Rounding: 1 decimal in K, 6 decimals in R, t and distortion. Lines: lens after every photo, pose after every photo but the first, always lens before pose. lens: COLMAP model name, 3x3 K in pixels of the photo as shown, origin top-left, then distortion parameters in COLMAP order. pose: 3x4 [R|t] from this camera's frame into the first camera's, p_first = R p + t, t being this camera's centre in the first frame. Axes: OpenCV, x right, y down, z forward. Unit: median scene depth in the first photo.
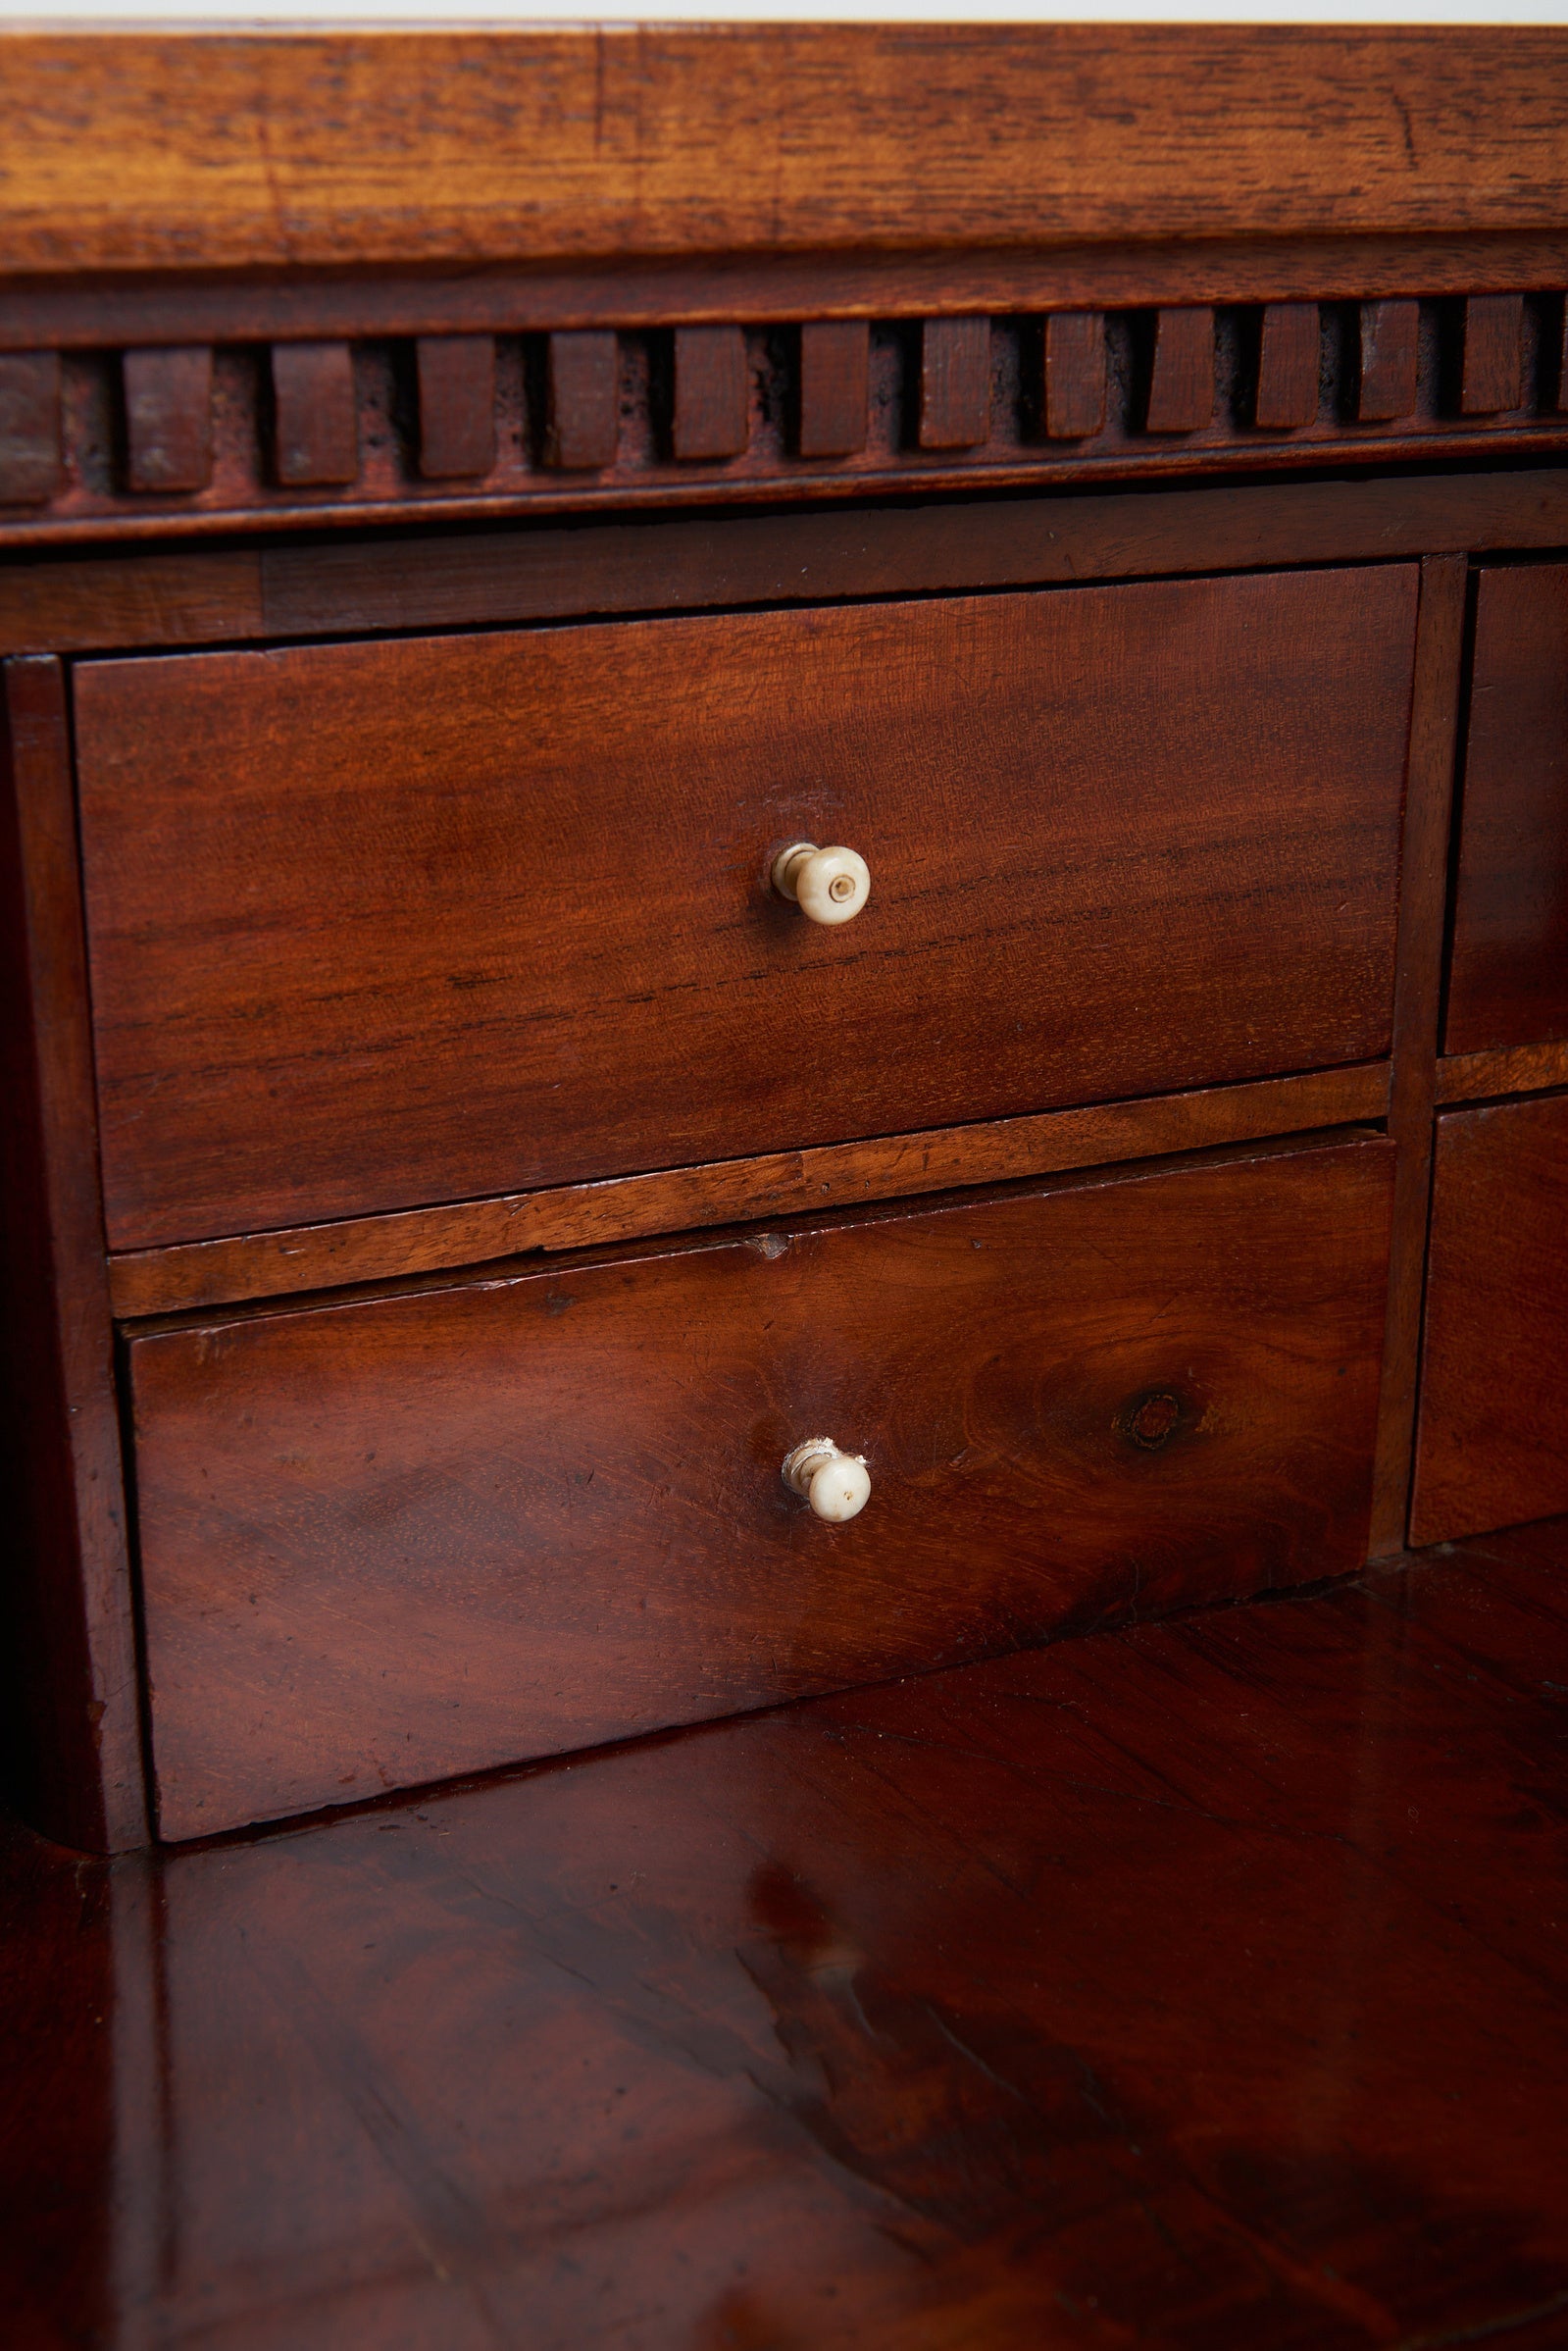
lens RADIAL K [[3537.3, 0, 784.0], [0, 3537.3, 1175.5], [0, 0, 1]] dist [-0.012075, 0.057367]
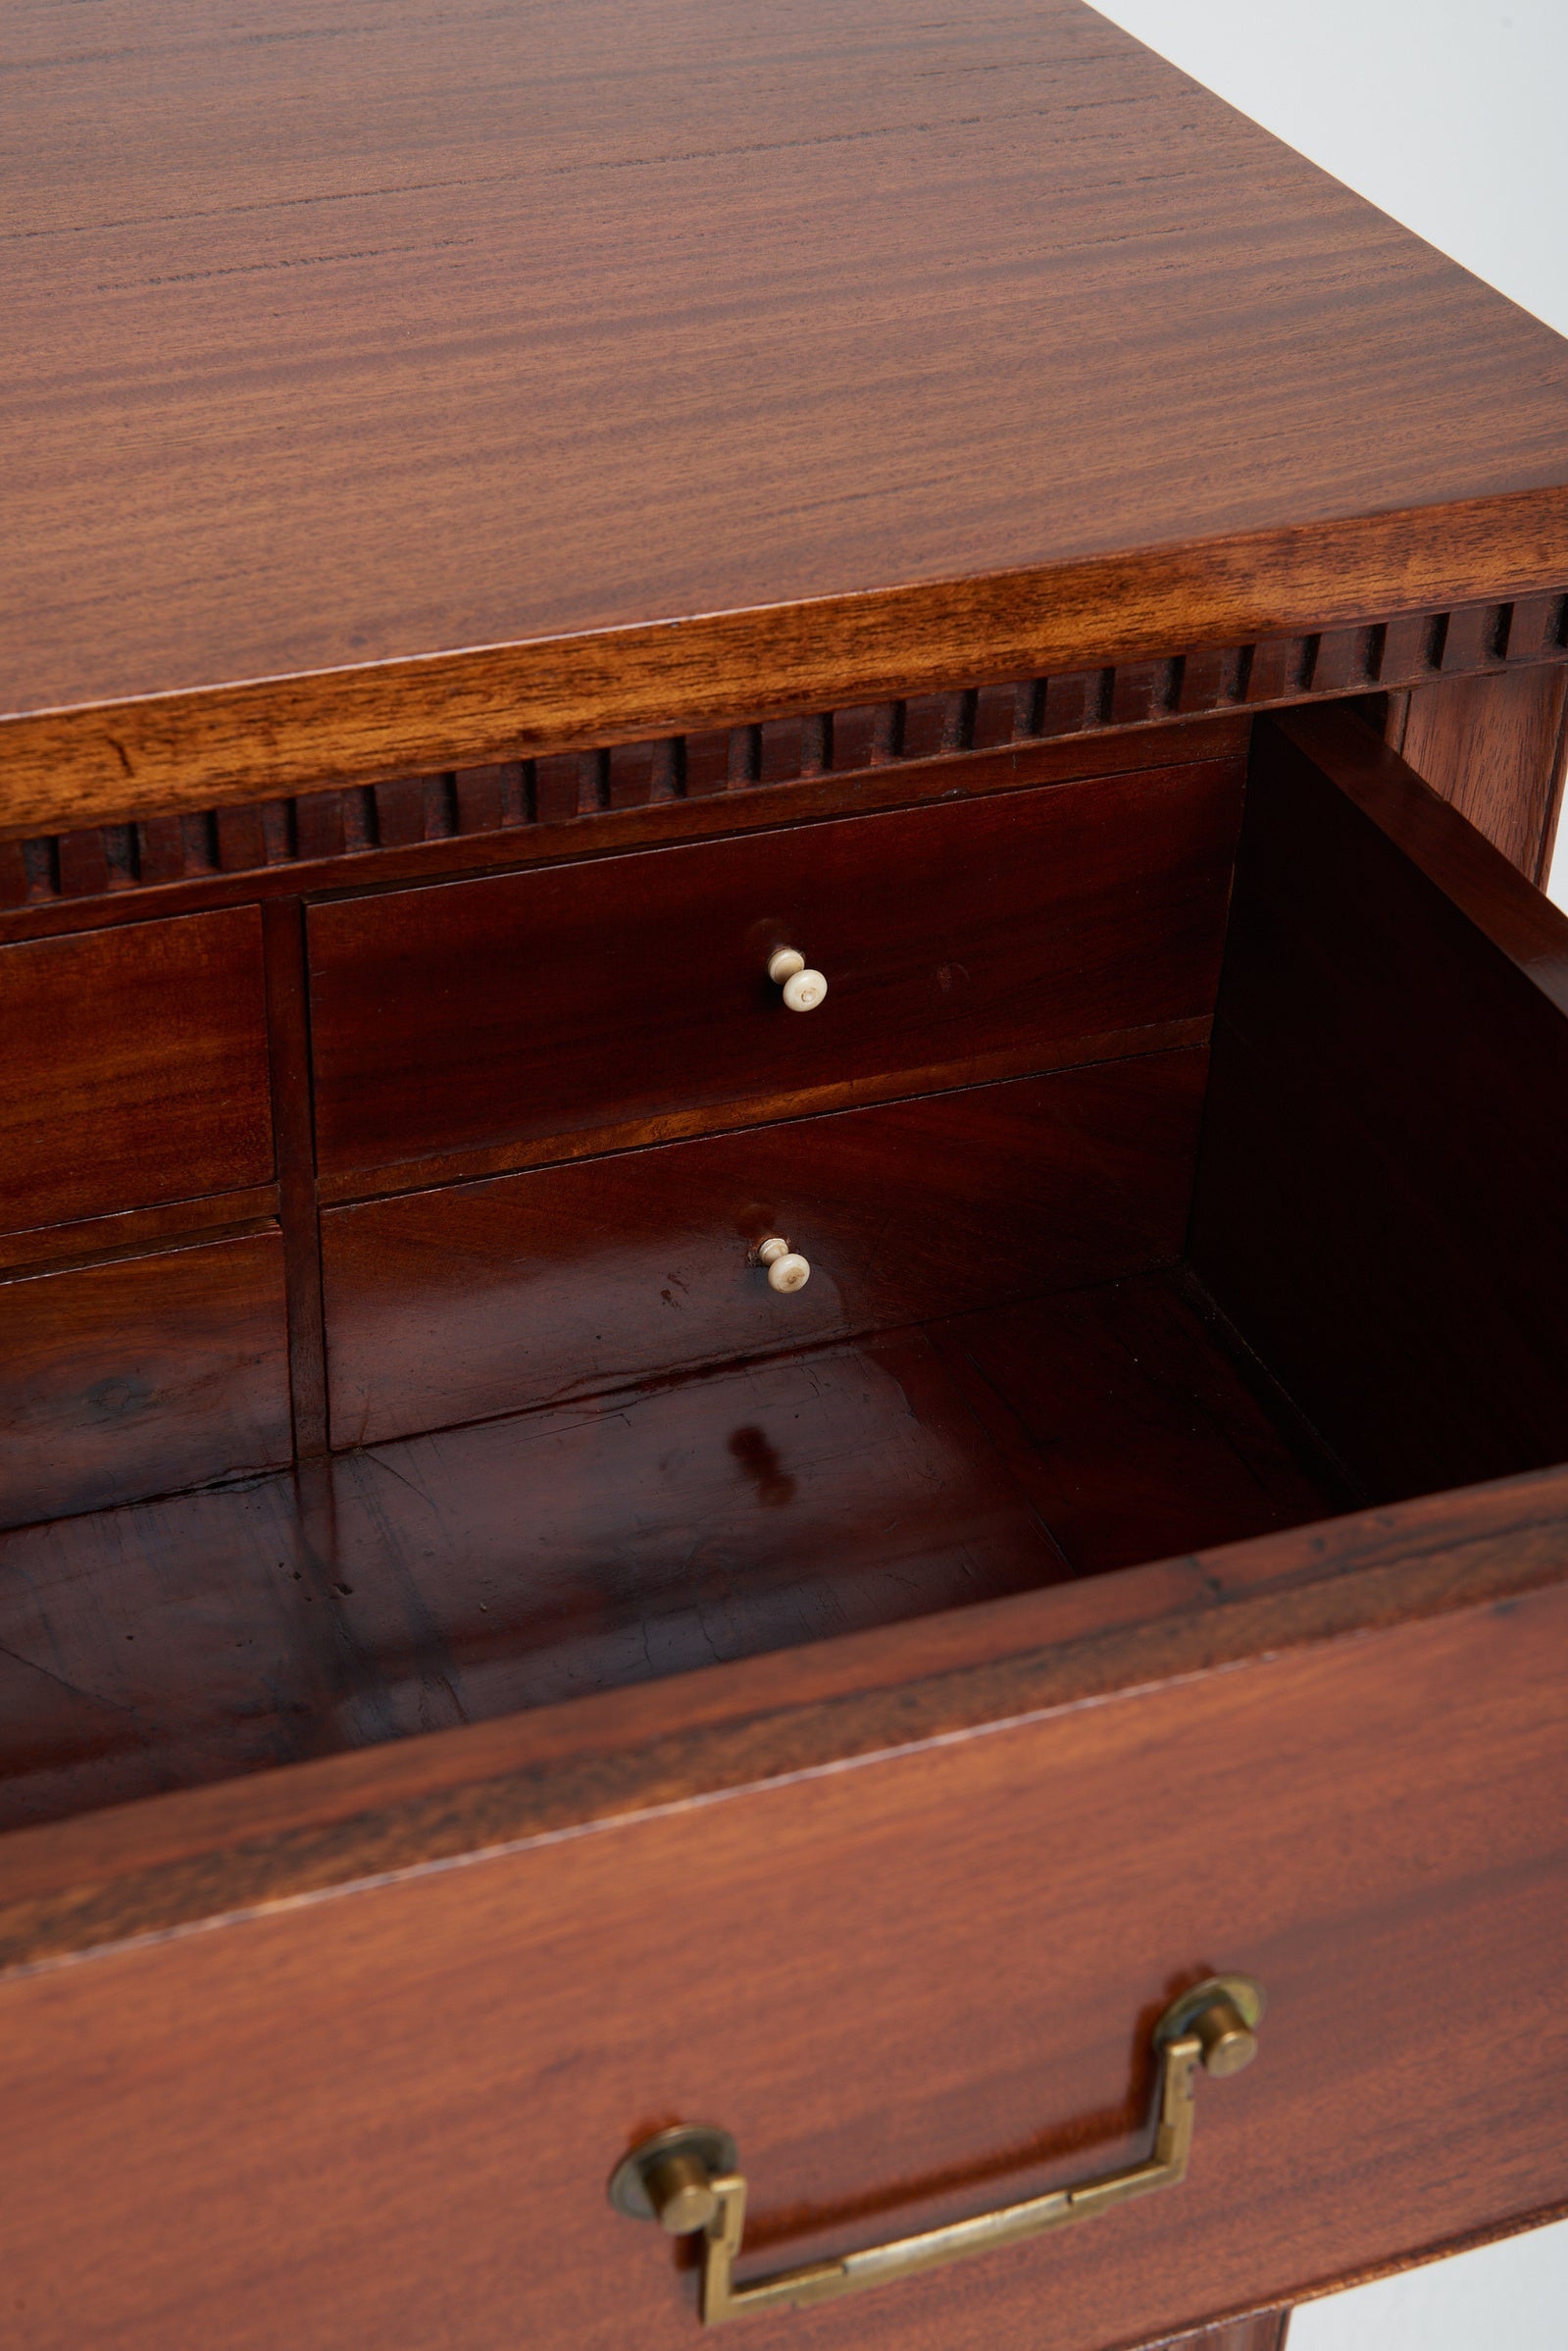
lens RADIAL K [[3537.3, 0, 784.0], [0, 3537.3, 1175.5], [0, 0, 1]] dist [-0.012075, 0.057367]
pose [[0.995221, 0.082228, -0.052669, 0.560072], [-0.064764, 0.959487, 0.274210, -0.559405], [0.073083, -0.269488, 0.960226, -0.534520]]
